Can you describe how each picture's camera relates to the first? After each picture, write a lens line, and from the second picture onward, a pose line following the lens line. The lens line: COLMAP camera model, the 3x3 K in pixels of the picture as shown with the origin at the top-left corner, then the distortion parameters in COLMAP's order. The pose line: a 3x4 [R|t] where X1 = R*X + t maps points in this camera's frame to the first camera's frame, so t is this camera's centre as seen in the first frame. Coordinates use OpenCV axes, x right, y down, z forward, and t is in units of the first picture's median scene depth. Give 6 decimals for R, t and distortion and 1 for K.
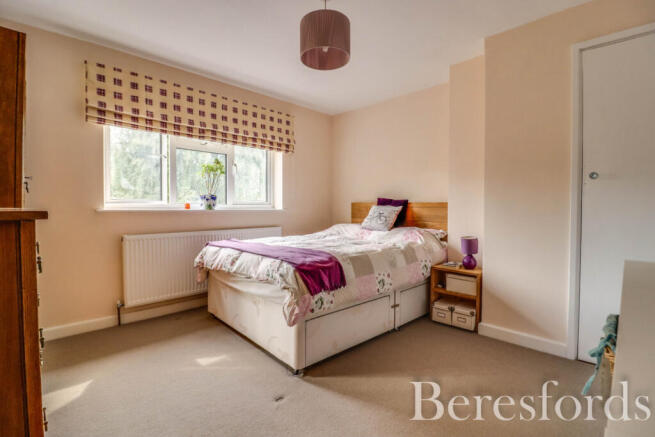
lens RADIAL K [[313.6, 0, 330.9], [0, 313.6, 219.7], [0, 0, 1]] dist [0.001512, -0.013668]
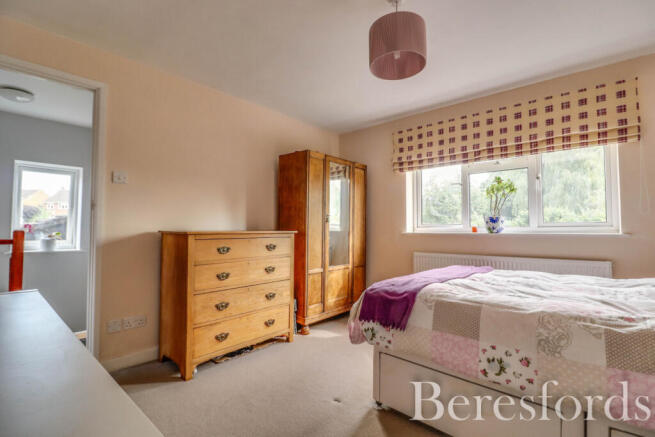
lens RADIAL K [[313.8, 0, 326.5], [0, 313.8, 222.5], [0, 0, 1]] dist [-0.039800, -0.000418]
pose [[0.007371, -0.031711, -0.999470, 0.546113], [-0.045383, 0.998457, -0.032013, -0.013108], [0.998942, 0.045595, 0.005921, 0.529948]]
